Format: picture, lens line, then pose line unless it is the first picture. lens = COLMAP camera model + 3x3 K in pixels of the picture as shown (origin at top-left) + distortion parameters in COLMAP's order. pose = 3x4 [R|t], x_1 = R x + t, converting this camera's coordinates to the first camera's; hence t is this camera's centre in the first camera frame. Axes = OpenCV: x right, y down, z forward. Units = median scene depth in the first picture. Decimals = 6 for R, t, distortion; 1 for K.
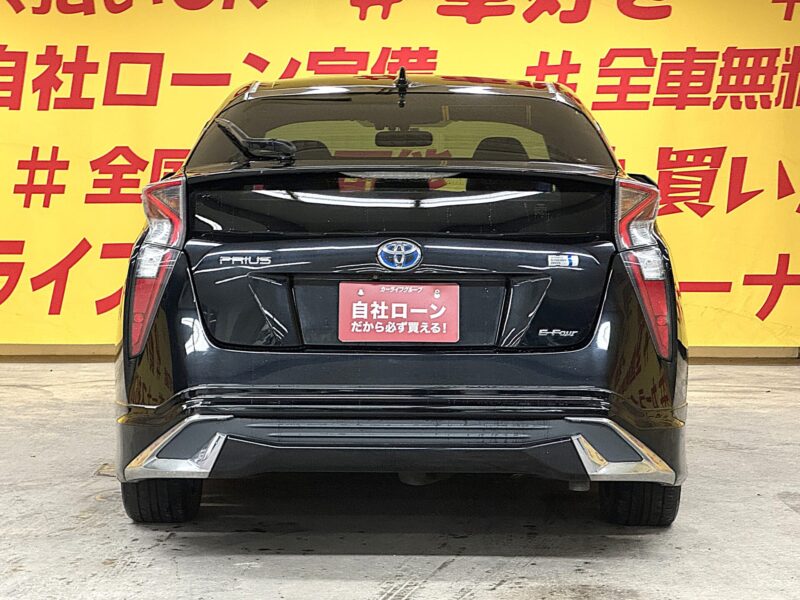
lens RADIAL K [[1950.8, 0, 400.0], [0, 1950.8, 300.0], [0, 0, 1]] dist [-0.083050, 3.500691]
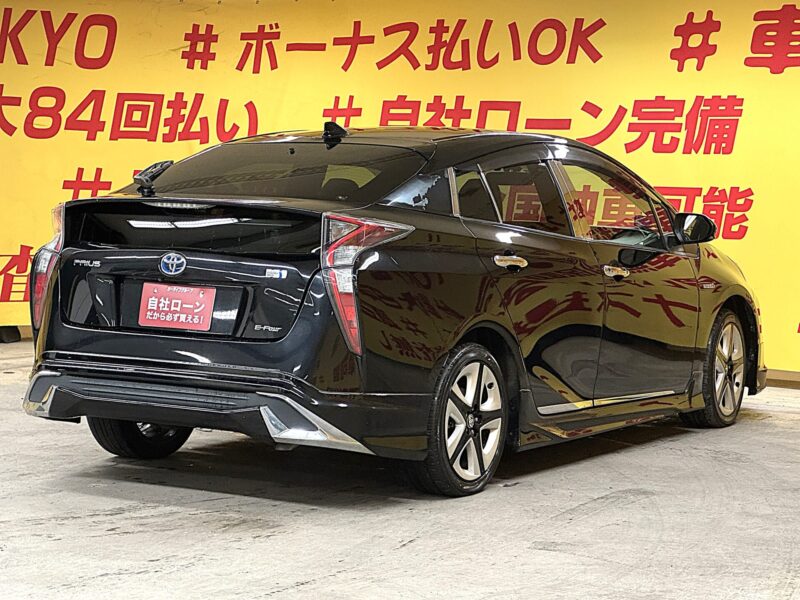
lens RADIAL K [[1950.8, 0, 400.0], [0, 1950.8, 300.0], [0, 0, 1]] dist [-0.083050, 3.500691]
pose [[0.864061, 0.052453, -0.500647, 0.409818], [-0.059922, 0.998202, 0.001163, -0.004527], [0.499808, 0.028995, 0.865651, -0.046036]]
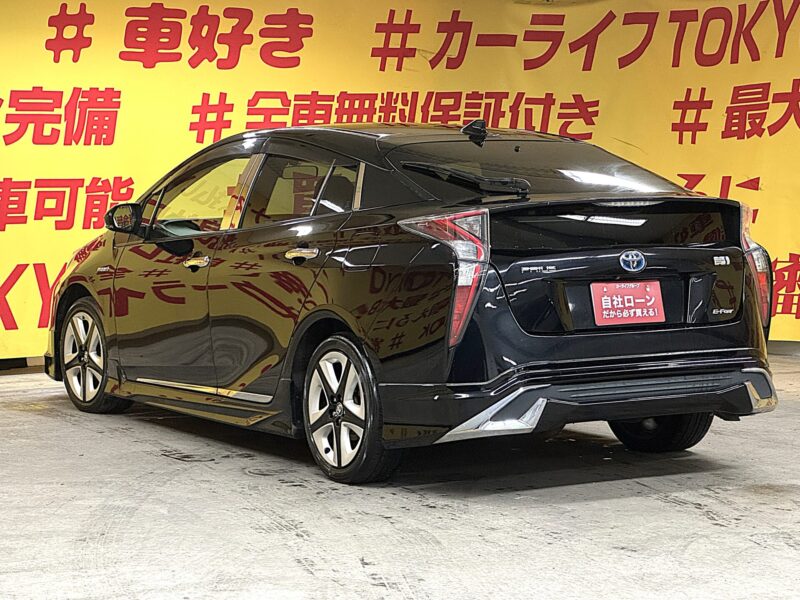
lens RADIAL K [[1950.8, 0, 400.0], [0, 1950.8, 300.0], [0, 0, 1]] dist [-0.083050, 3.500691]
pose [[0.855197, -0.046019, 0.516255, -0.433576], [0.049532, 0.998748, 0.006977, -0.006628], [-0.515930, 0.019604, 0.856406, -0.052651]]
